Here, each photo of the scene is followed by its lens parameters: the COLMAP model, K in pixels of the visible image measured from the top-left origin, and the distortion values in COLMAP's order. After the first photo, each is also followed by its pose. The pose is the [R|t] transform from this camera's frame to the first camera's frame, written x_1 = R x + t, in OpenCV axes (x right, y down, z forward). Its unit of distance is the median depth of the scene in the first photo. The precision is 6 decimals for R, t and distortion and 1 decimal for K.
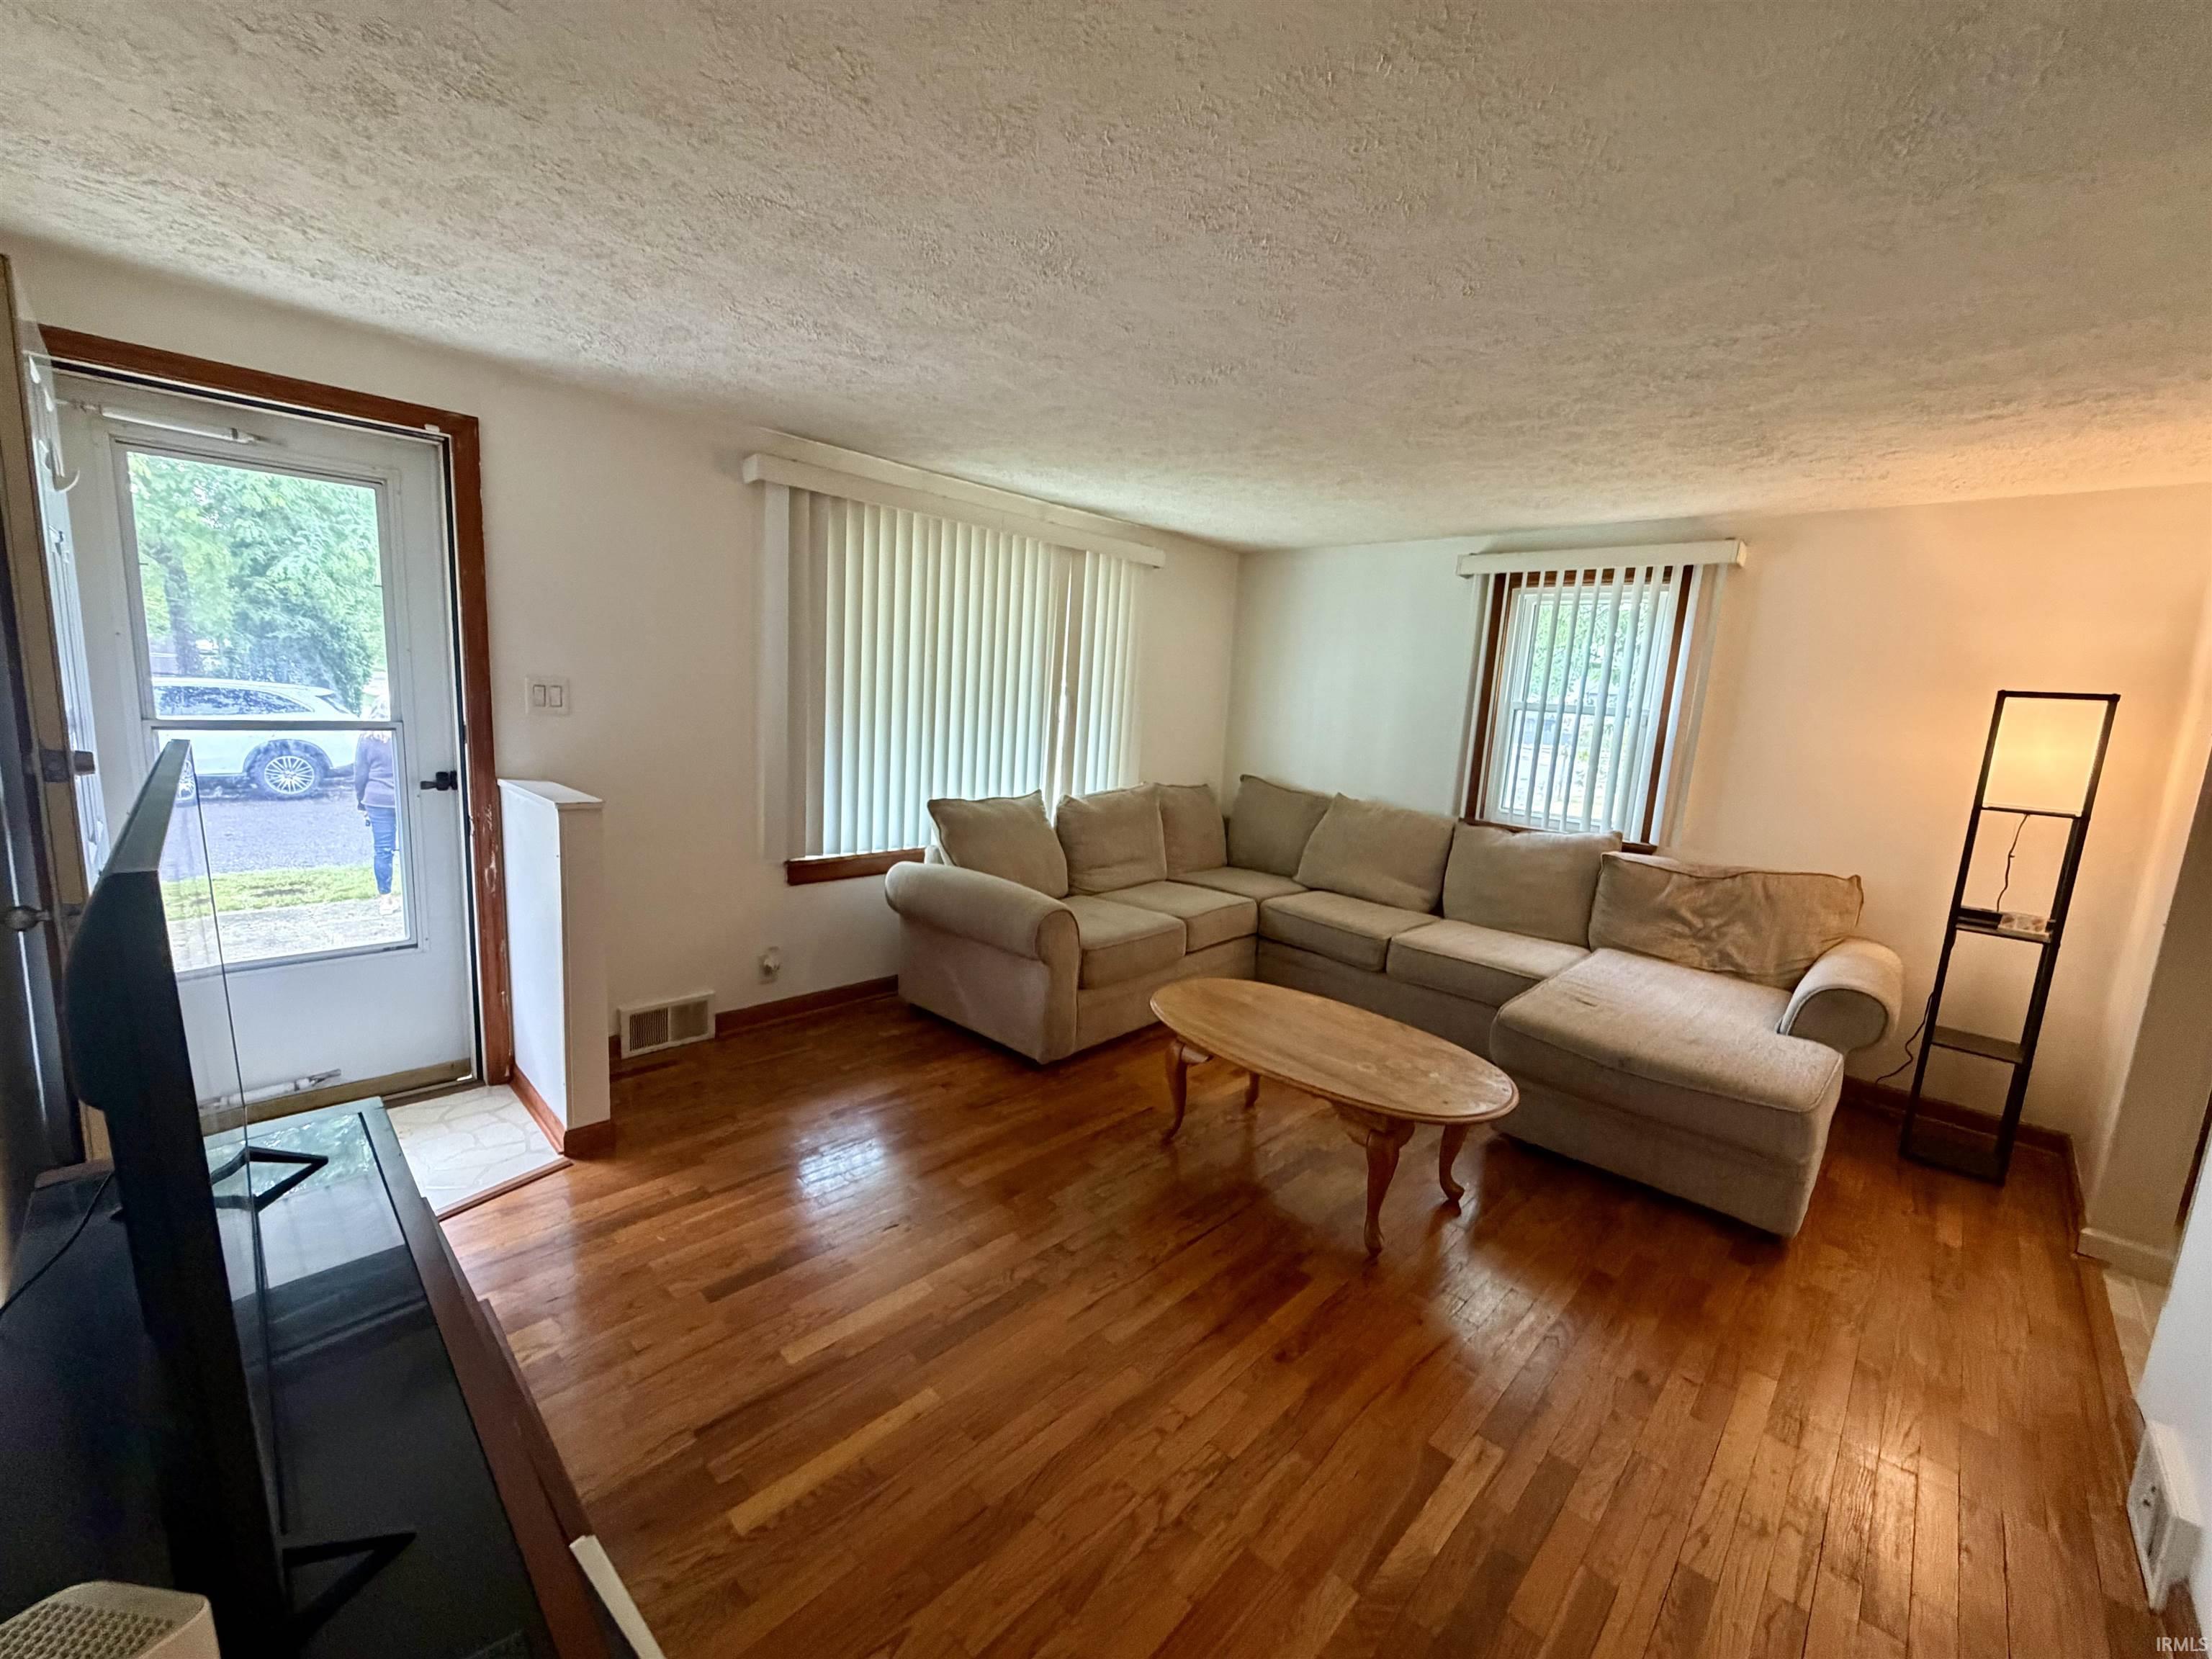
lens RADIAL K [[887.5, 0, 1096.8], [0, 887.5, 826.0], [0, 0, 1]] dist [0.000688, 0.000397]
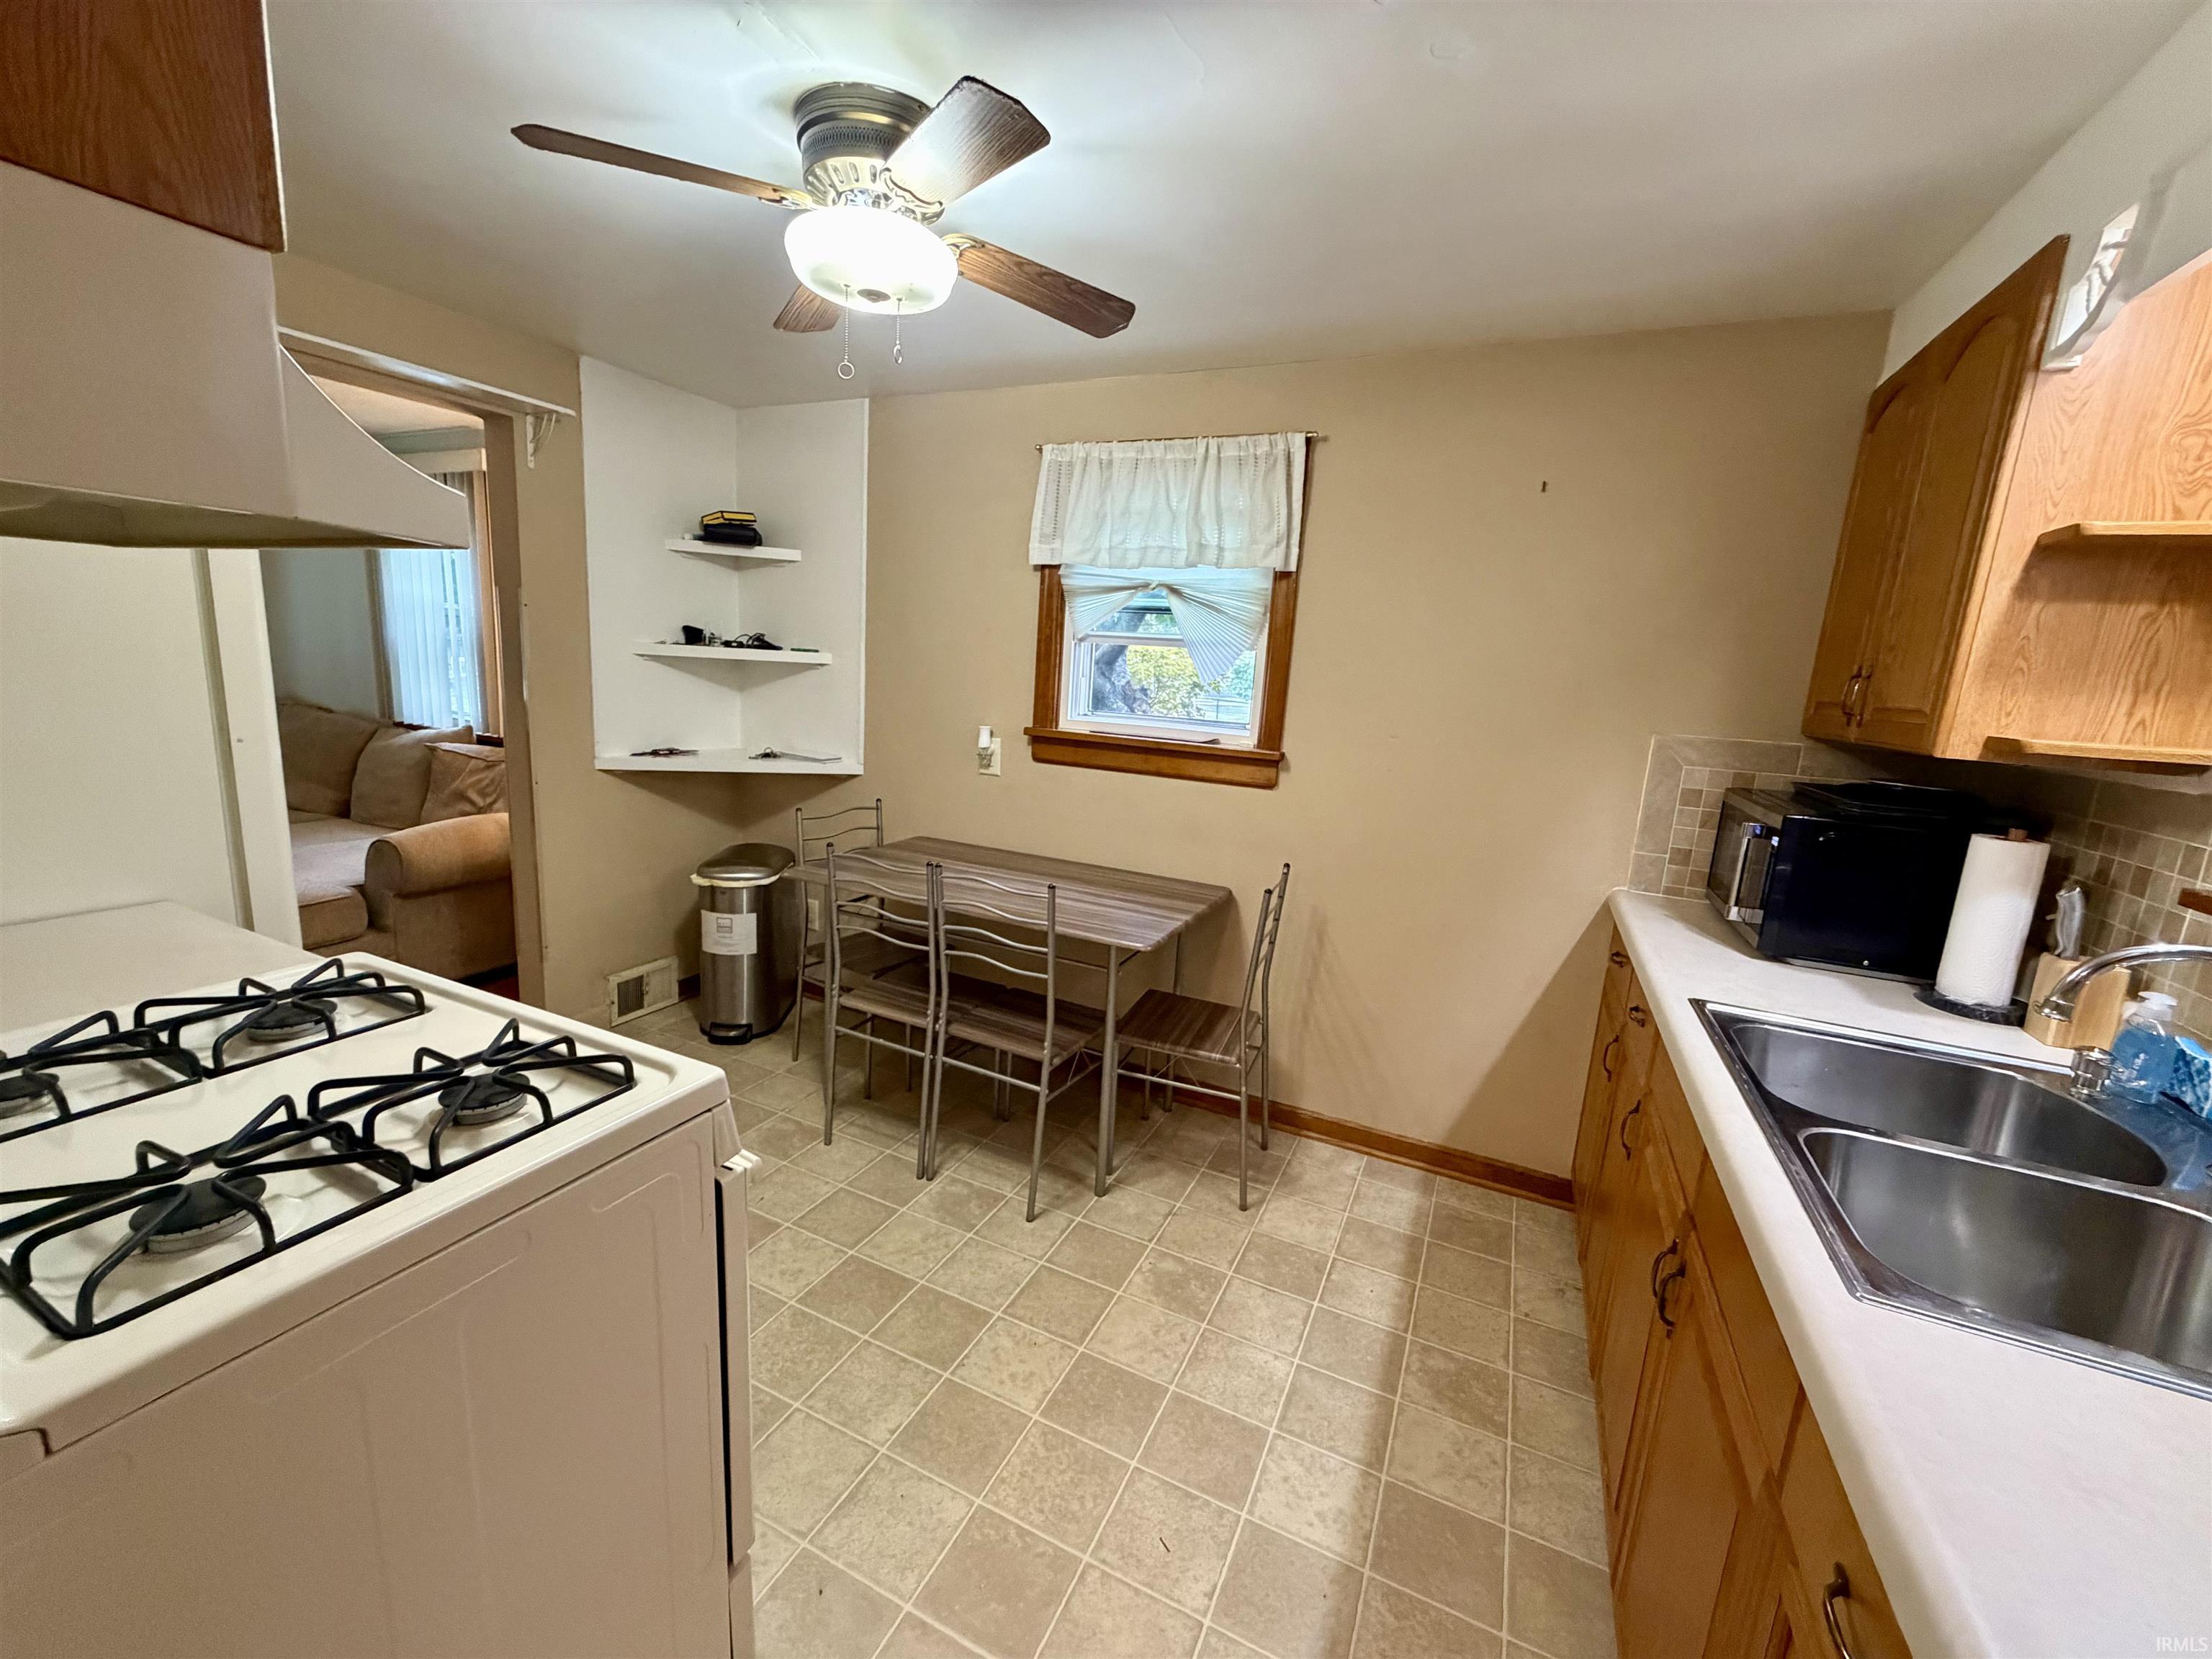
lens RADIAL K [[887.5, 0, 1096.8], [0, 887.5, 826.0], [0, 0, 1]] dist [0.000688, 0.000397]
pose [[0.944439, -0.058454, 0.323447, 1.316330], [0.042502, 0.997516, 0.056169, 0.139203], [-0.325927, -0.039301, 0.944578, -0.354004]]
